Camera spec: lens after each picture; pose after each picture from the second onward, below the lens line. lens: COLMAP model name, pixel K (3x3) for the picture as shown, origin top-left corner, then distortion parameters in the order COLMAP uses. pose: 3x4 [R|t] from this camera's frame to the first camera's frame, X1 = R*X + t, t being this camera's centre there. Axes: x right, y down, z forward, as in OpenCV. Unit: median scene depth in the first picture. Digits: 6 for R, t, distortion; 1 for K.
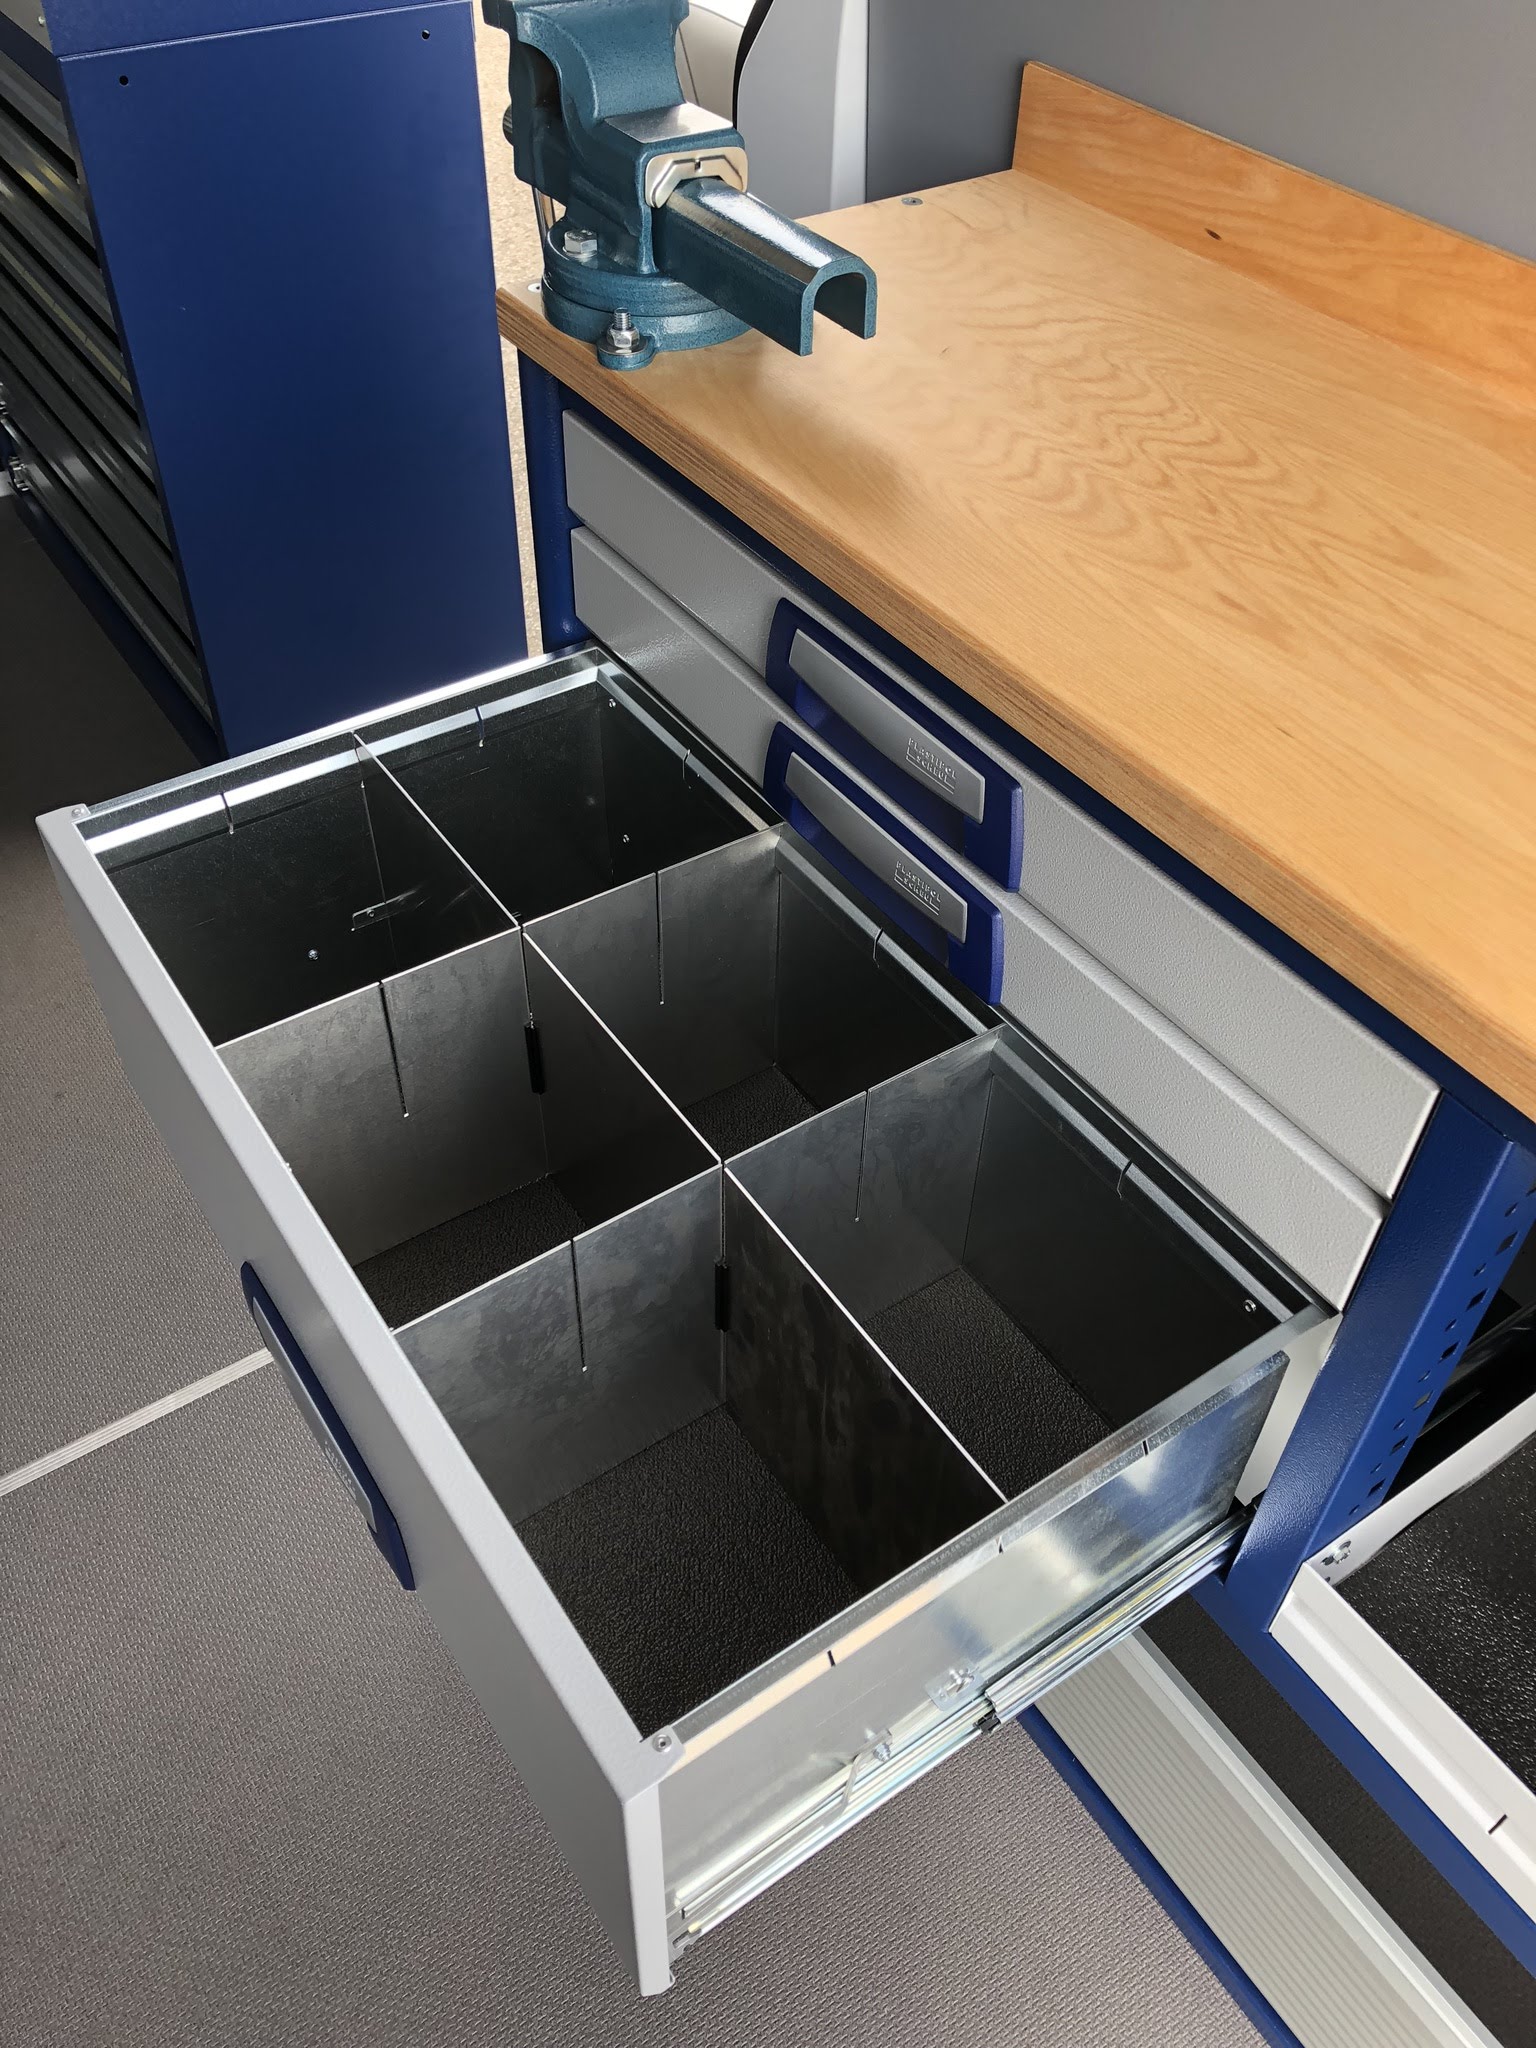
lens RADIAL K [[1662.6, 0, 768.5], [0, 1662.6, 1012.1], [0, 0, 1]] dist [0.081219, -0.124271]
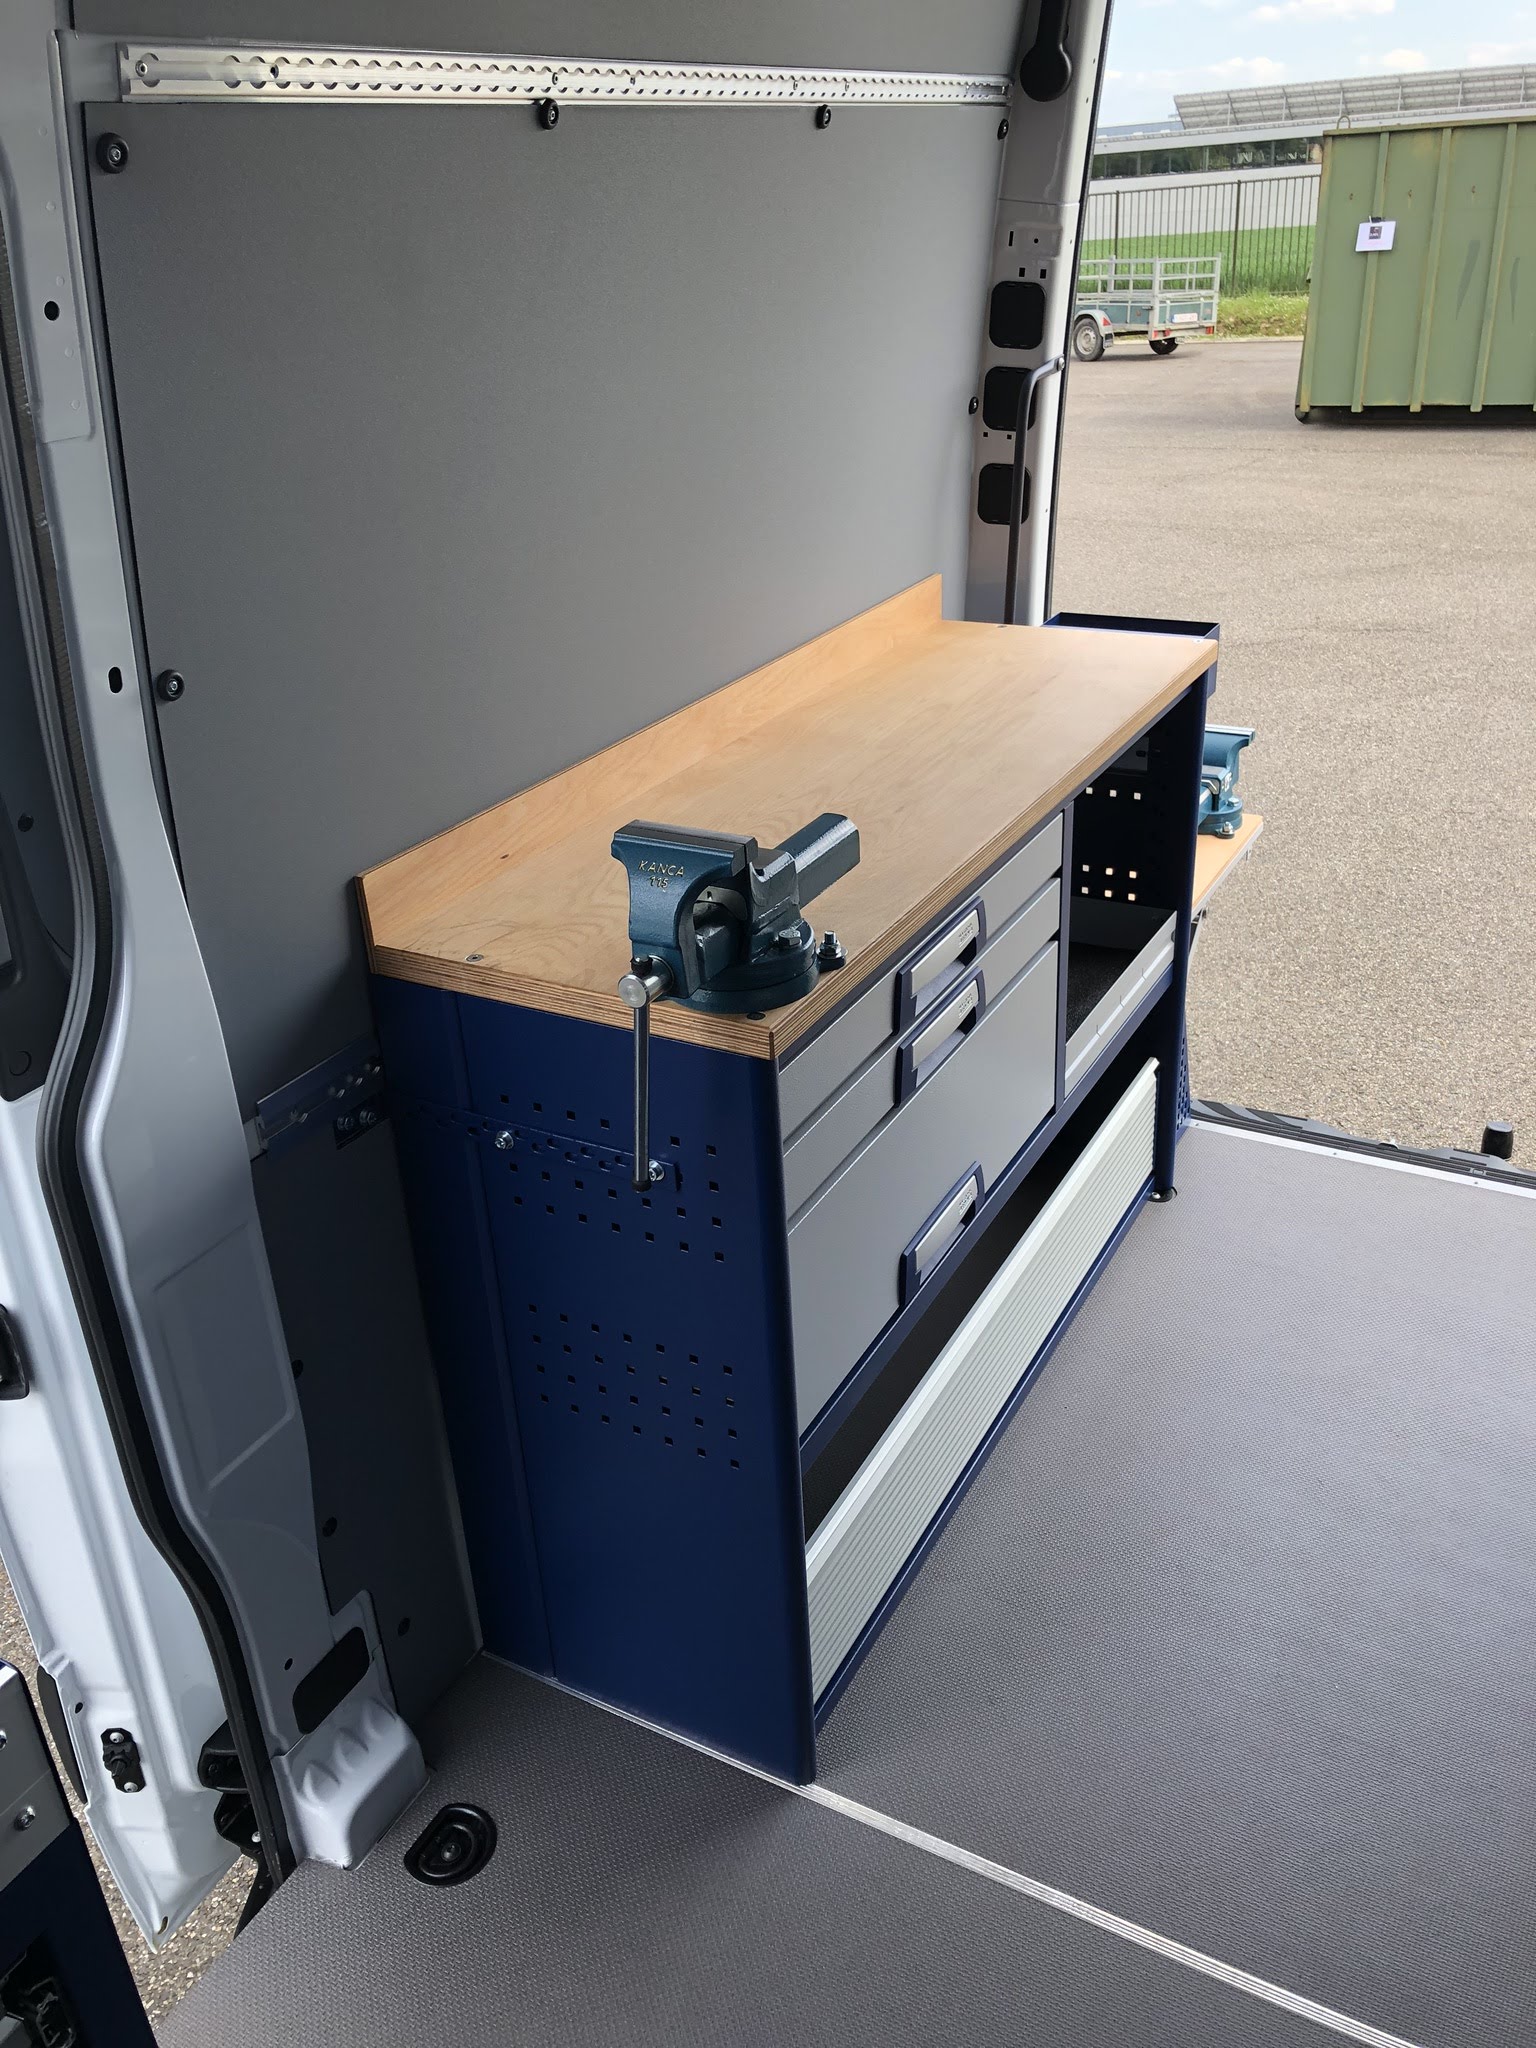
lens RADIAL K [[1662.6, 0, 768.5], [0, 1662.6, 1012.1], [0, 0, 1]] dist [0.081219, -0.124271]
pose [[-0.451636, -0.395891, 0.799559, -1.249650], [0.655935, 0.460145, 0.598344, -1.271447], [-0.604792, 0.794693, 0.051861, 0.969509]]
